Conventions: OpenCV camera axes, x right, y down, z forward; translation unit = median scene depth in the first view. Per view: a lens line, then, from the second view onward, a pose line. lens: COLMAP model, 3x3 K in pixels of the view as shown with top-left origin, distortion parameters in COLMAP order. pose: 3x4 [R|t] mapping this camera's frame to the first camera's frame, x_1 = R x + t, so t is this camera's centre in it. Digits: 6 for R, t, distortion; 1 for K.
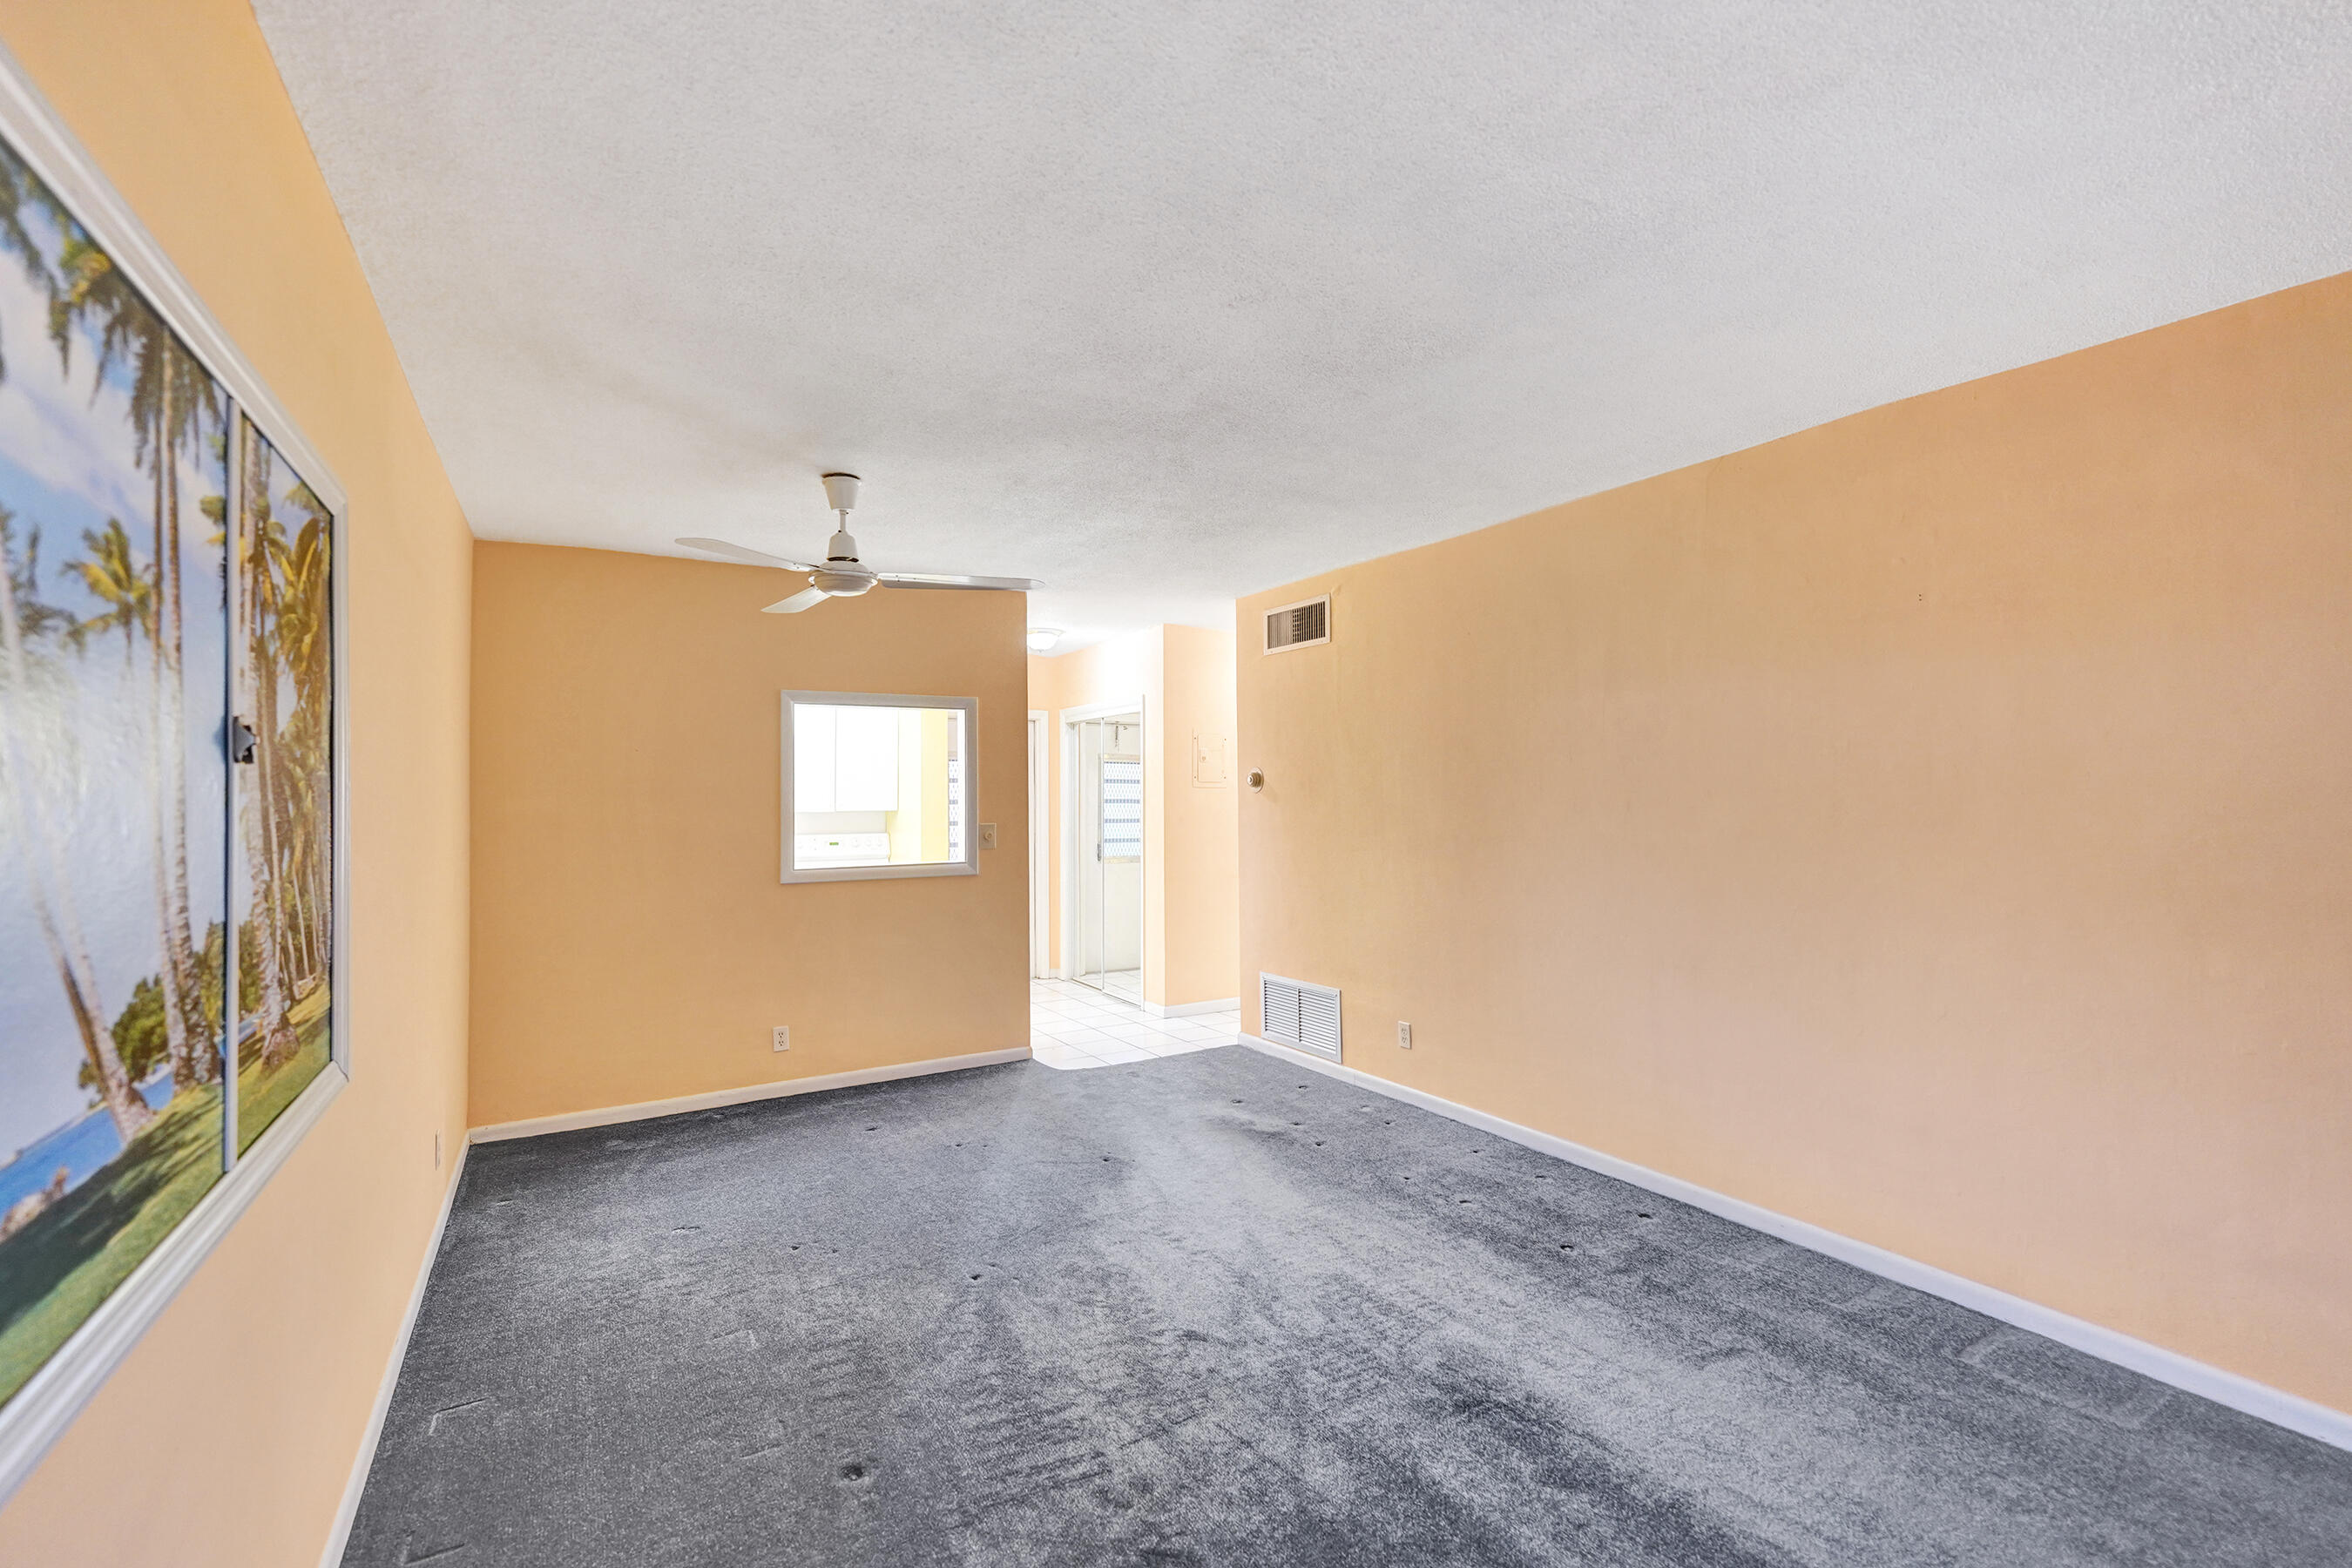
lens RADIAL K [[987.1, 0, 1186.2], [0, 987.1, 775.8], [0, 0, 1]] dist [-0.004202, 0.000930]
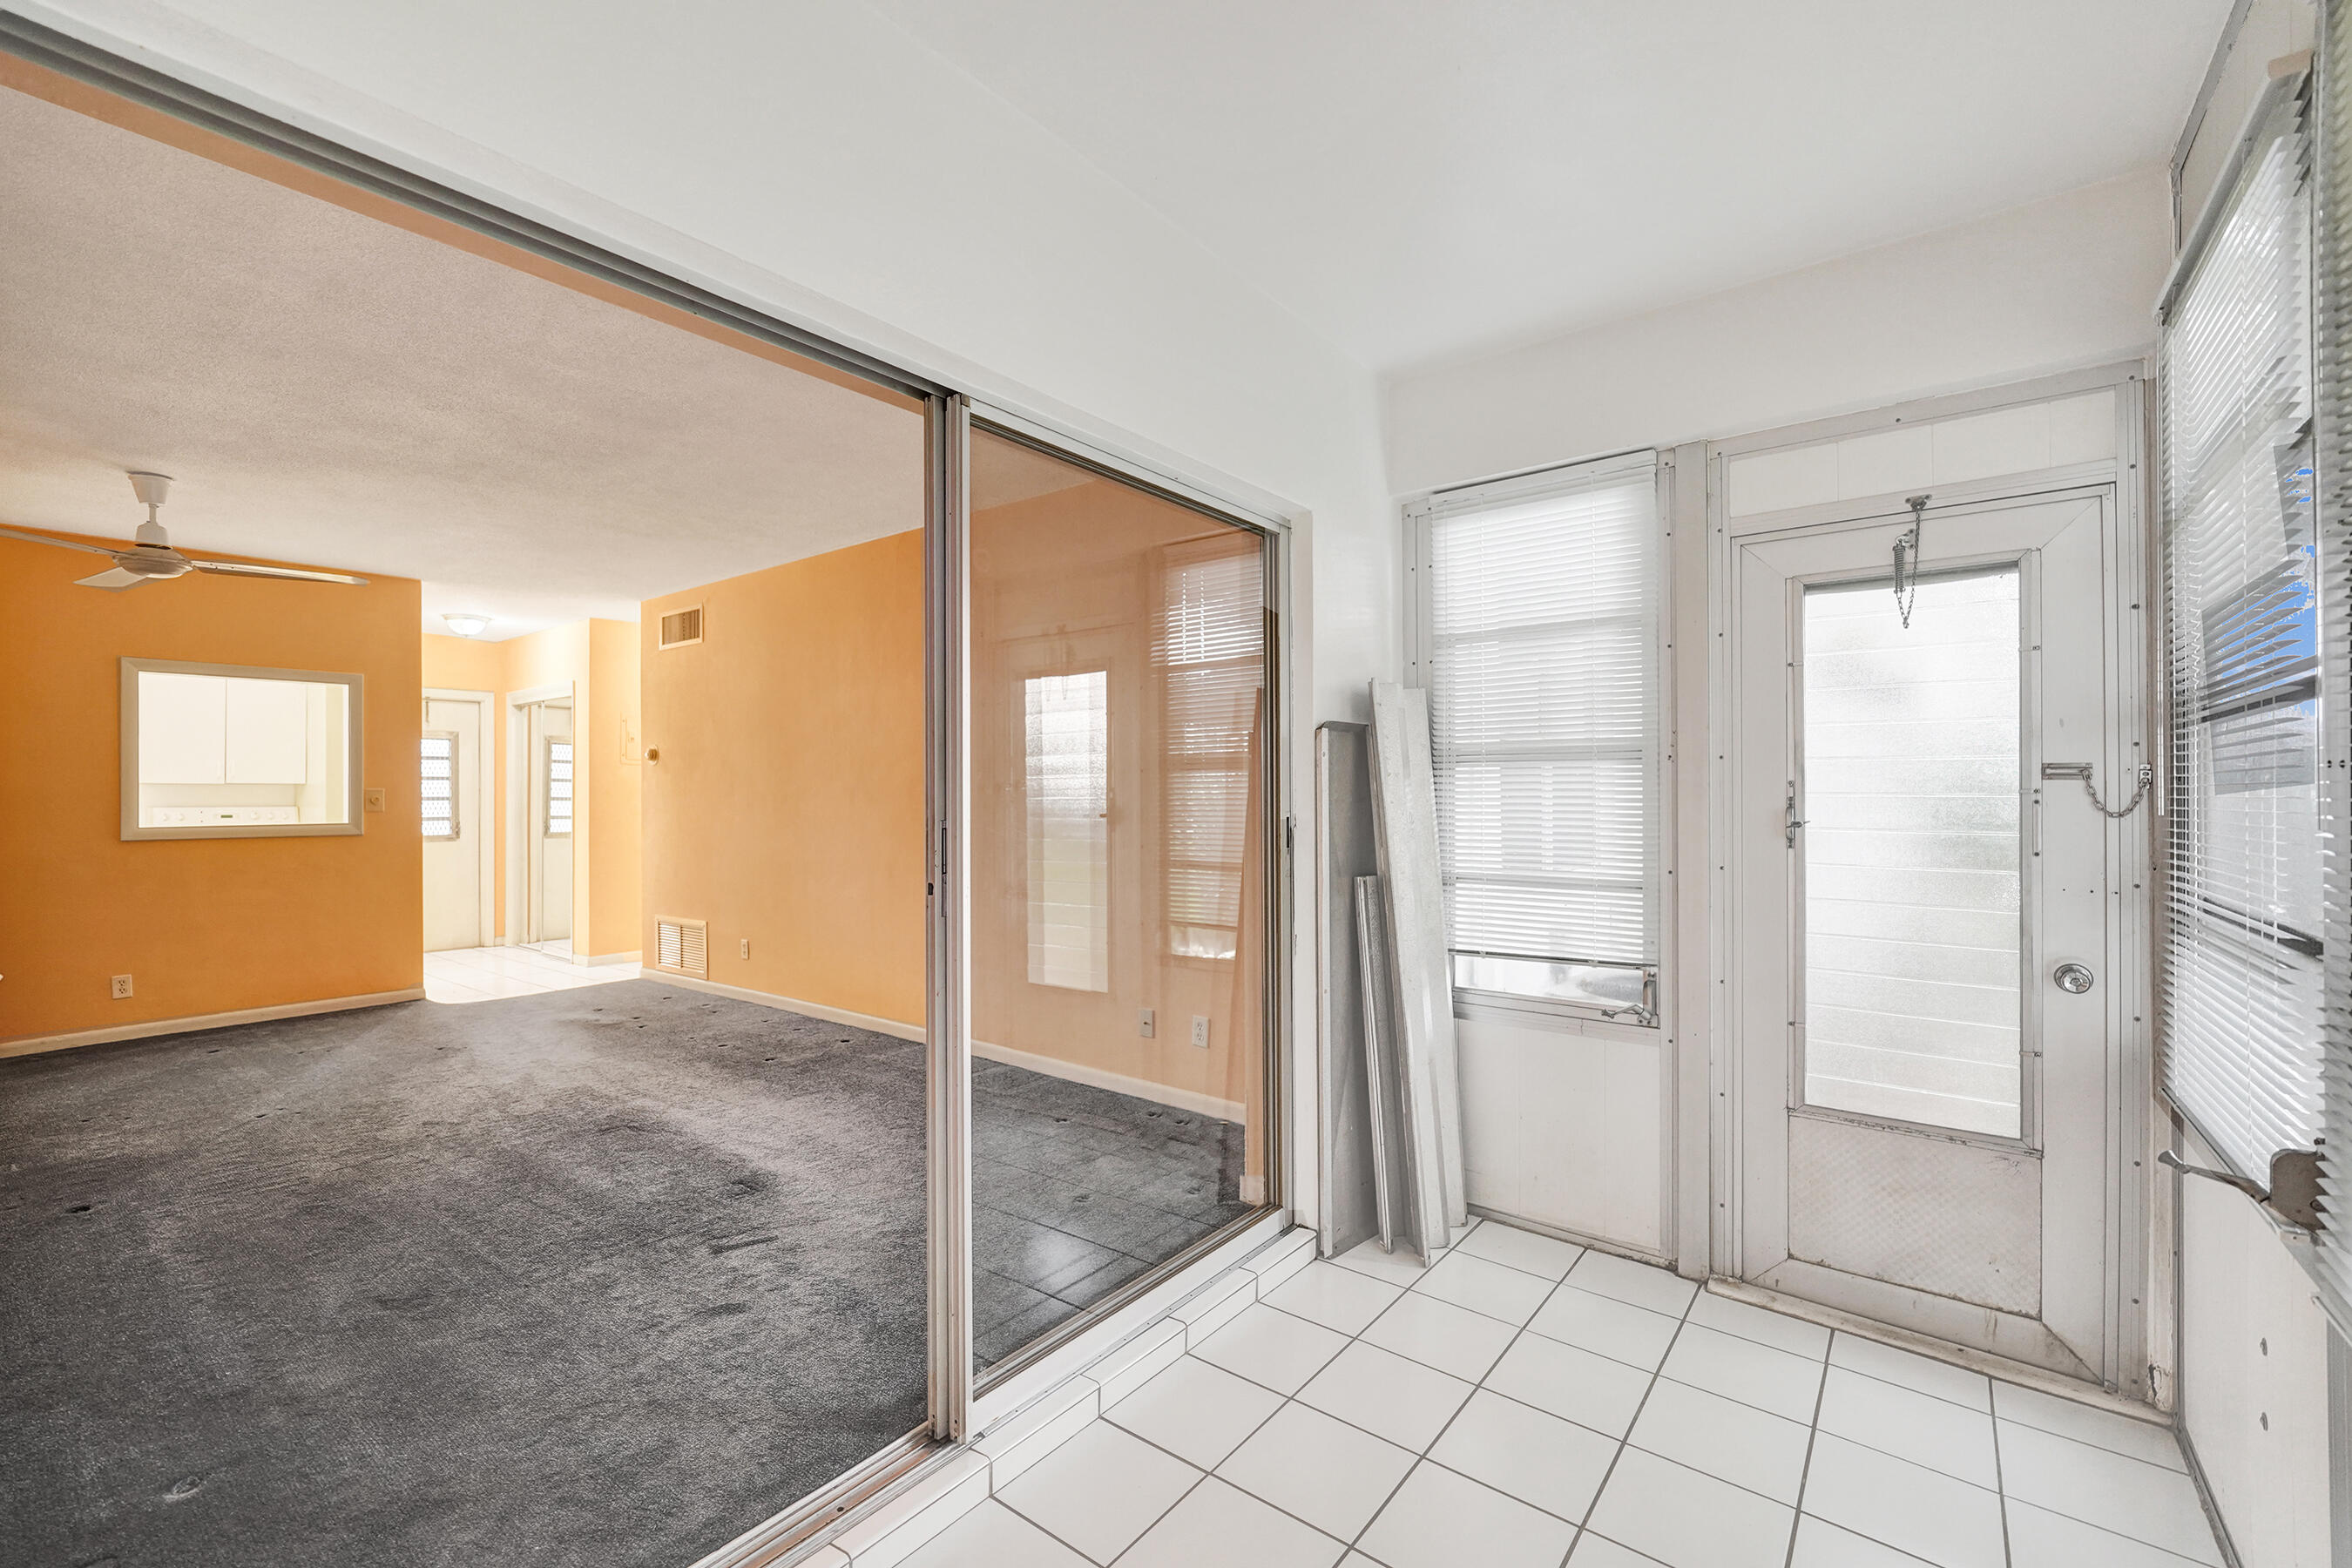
lens RADIAL K [[987.1, 0, 1167.3], [0, 987.1, 794.3], [0, 0, 1]] dist [-0.004202, 0.000930]
pose [[0.939381, 0.003161, 0.342860, 0.276974], [-0.008107, 0.999883, 0.012992, 0.035894], [-0.342779, -0.014984, 0.939297, -0.369766]]
